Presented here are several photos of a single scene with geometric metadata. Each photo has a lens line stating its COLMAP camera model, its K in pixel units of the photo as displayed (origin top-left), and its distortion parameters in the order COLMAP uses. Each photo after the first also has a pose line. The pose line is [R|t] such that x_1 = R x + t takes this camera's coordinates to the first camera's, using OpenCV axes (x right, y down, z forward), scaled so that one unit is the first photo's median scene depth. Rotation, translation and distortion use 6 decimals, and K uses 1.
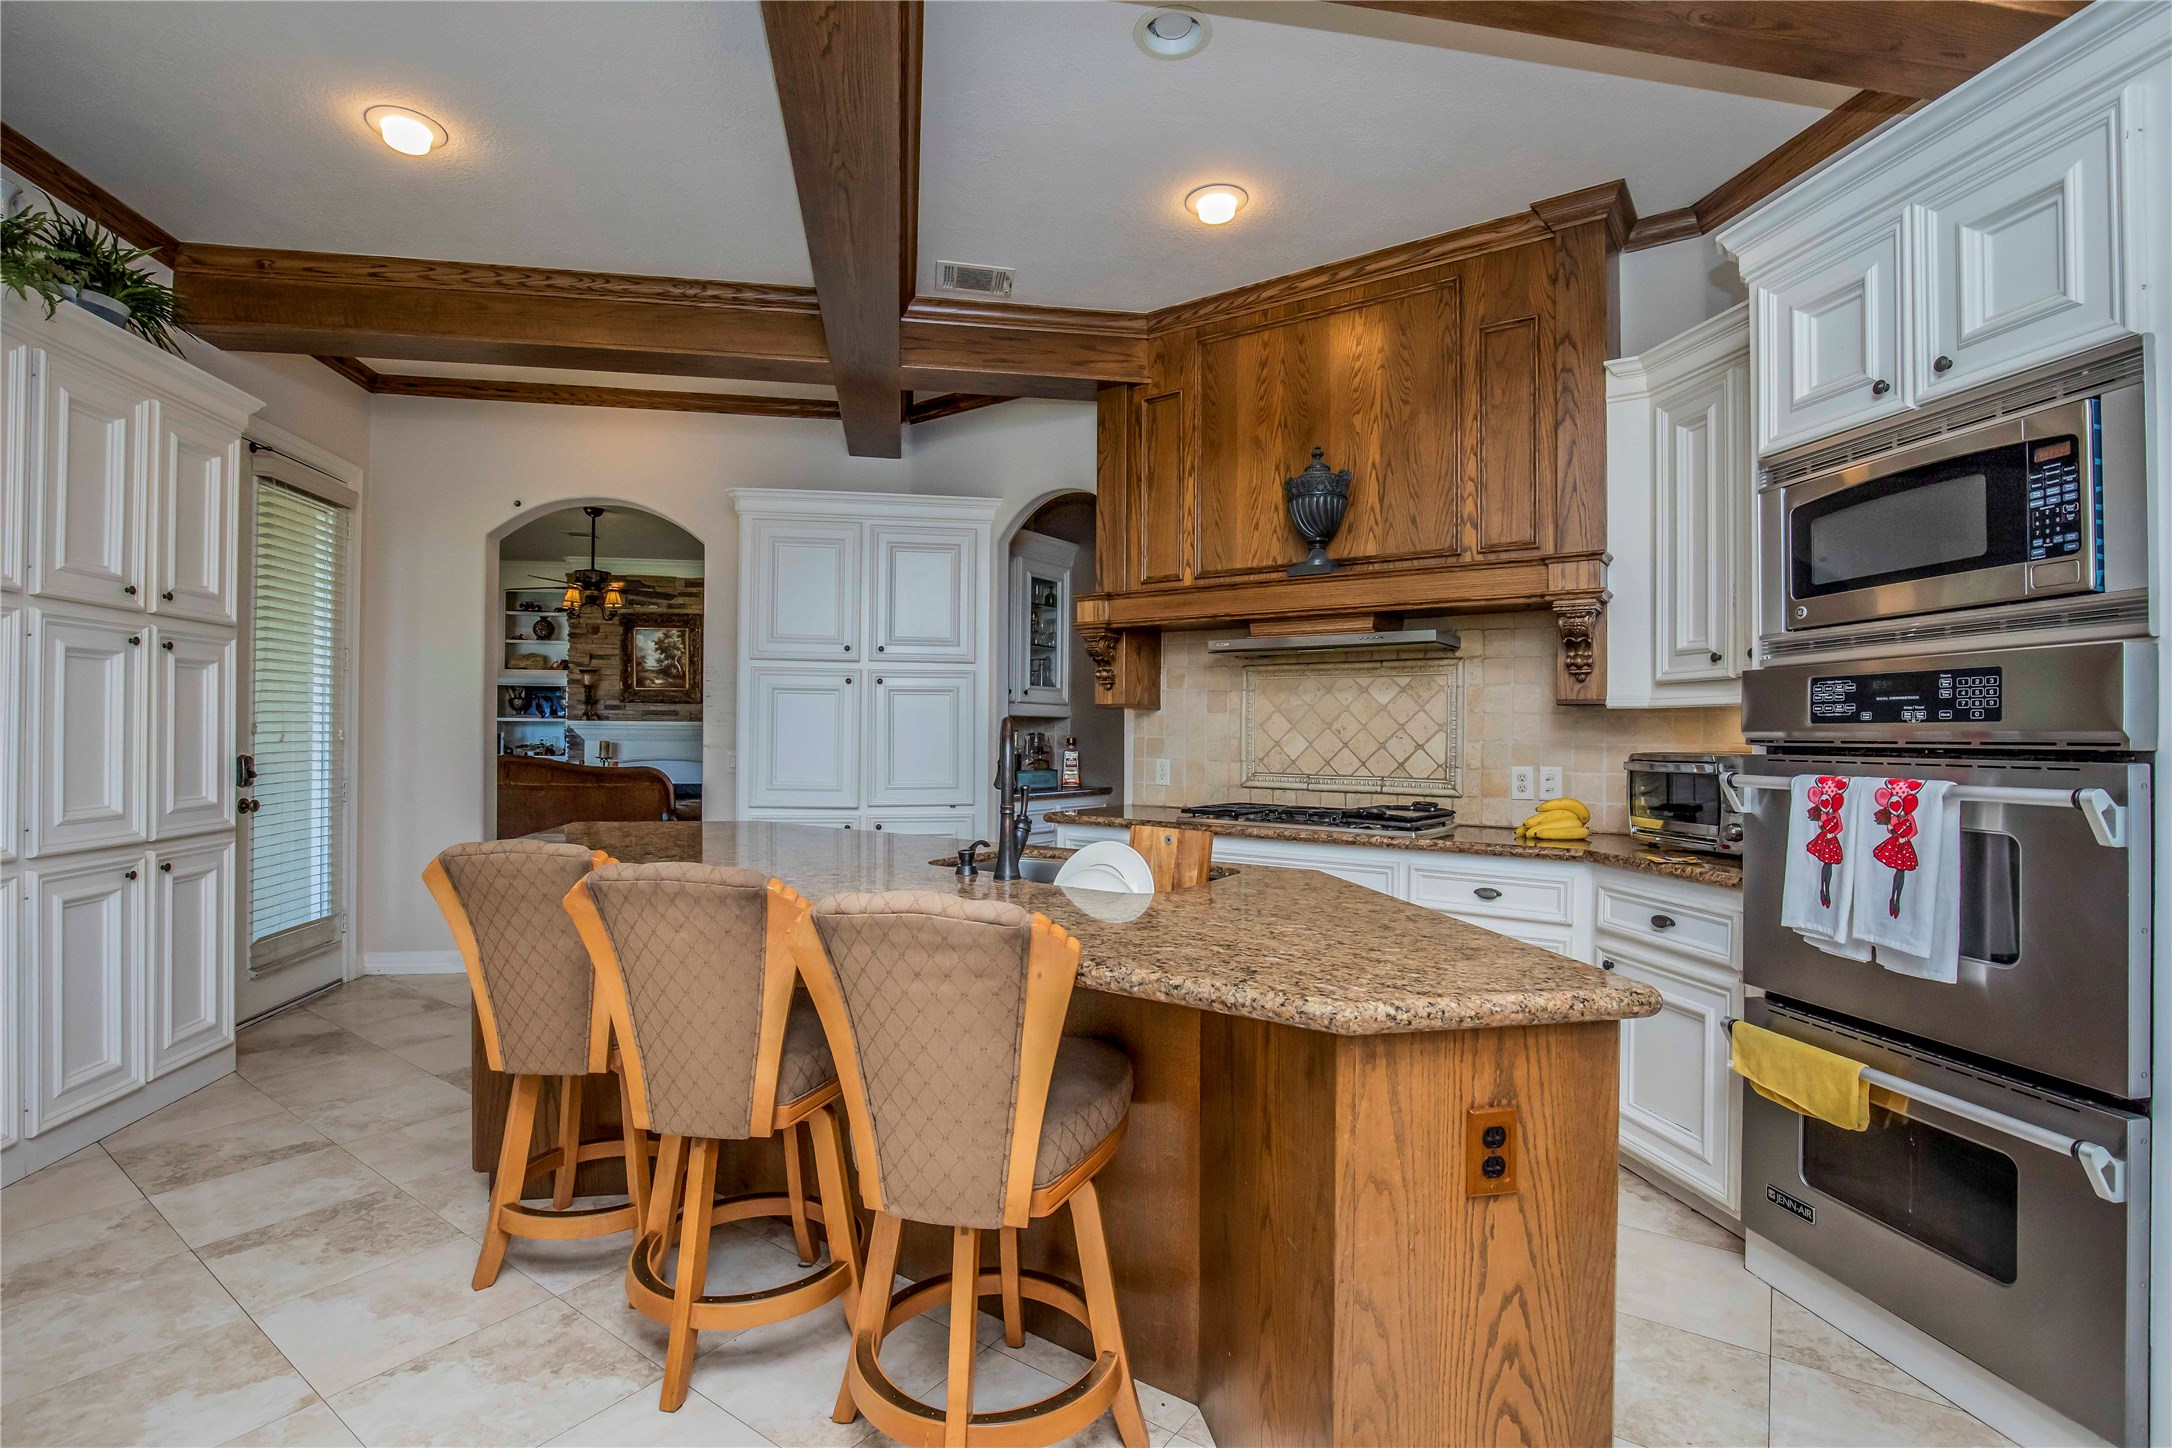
lens RADIAL K [[1018.3, 0, 1026.5], [0, 1018.3, 726.2], [0, 0, 1]] dist [-0.034059, 0.006741]
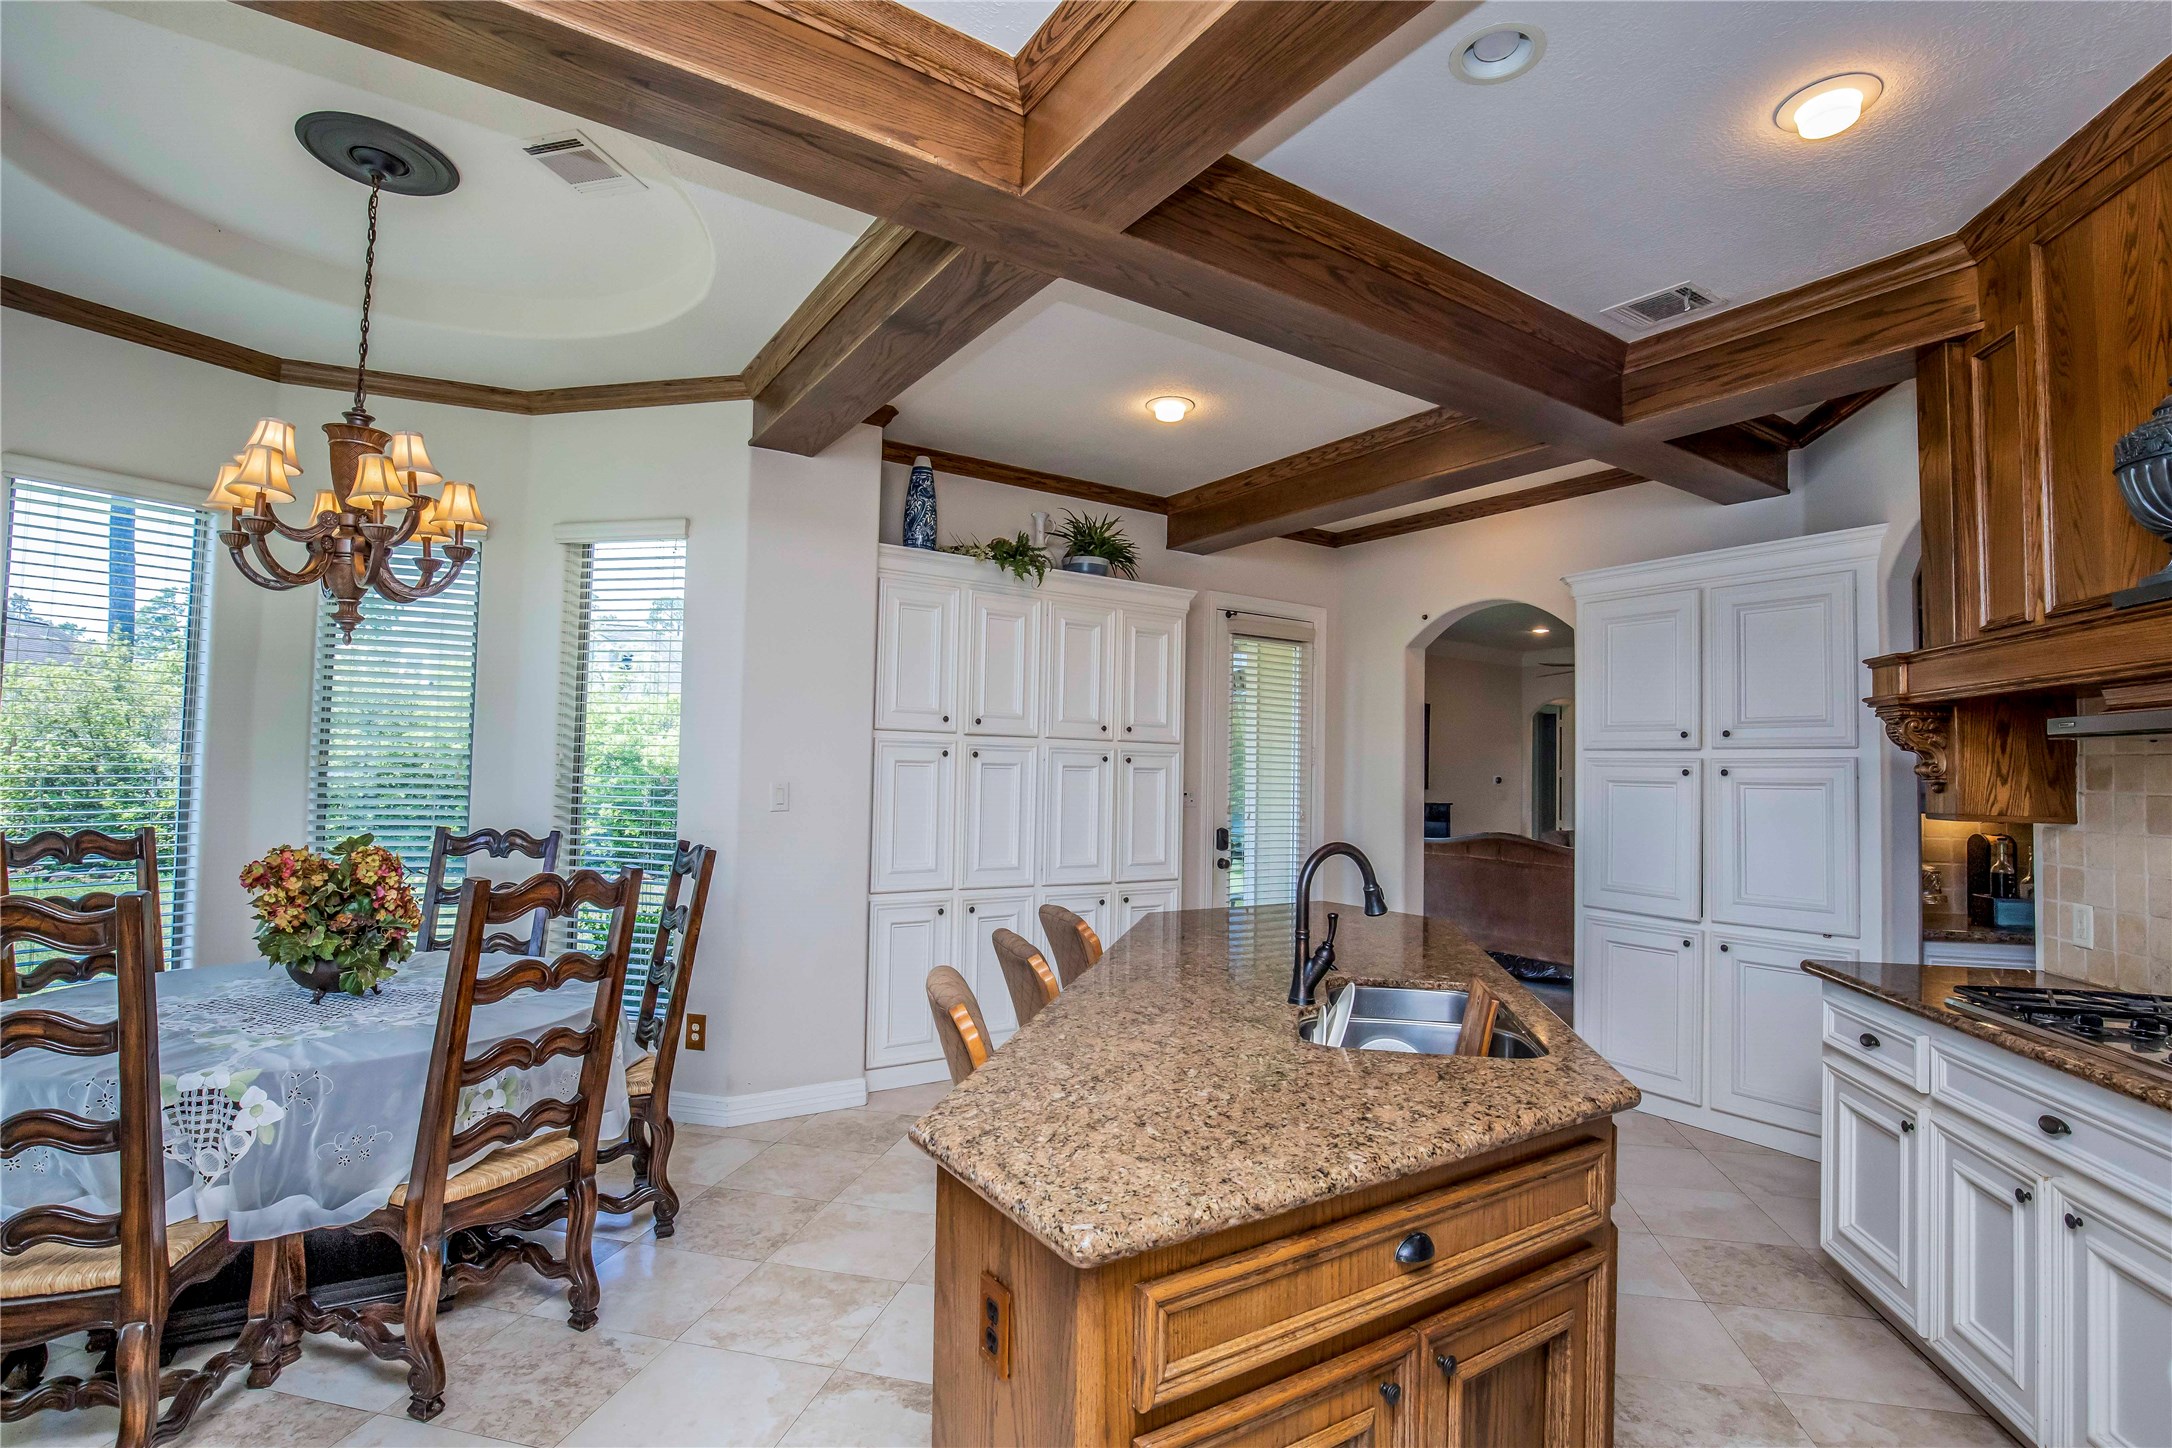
lens RADIAL K [[1018.3, 0, 1087.8], [0, 1018.3, 731.1], [0, 0, 1]] dist [-0.034059, 0.006741]
pose [[0.403751, -0.035751, -0.914170, 0.486913], [-0.010143, 0.999000, -0.043549, -0.044158], [0.914813, 0.026856, 0.402984, 0.222554]]
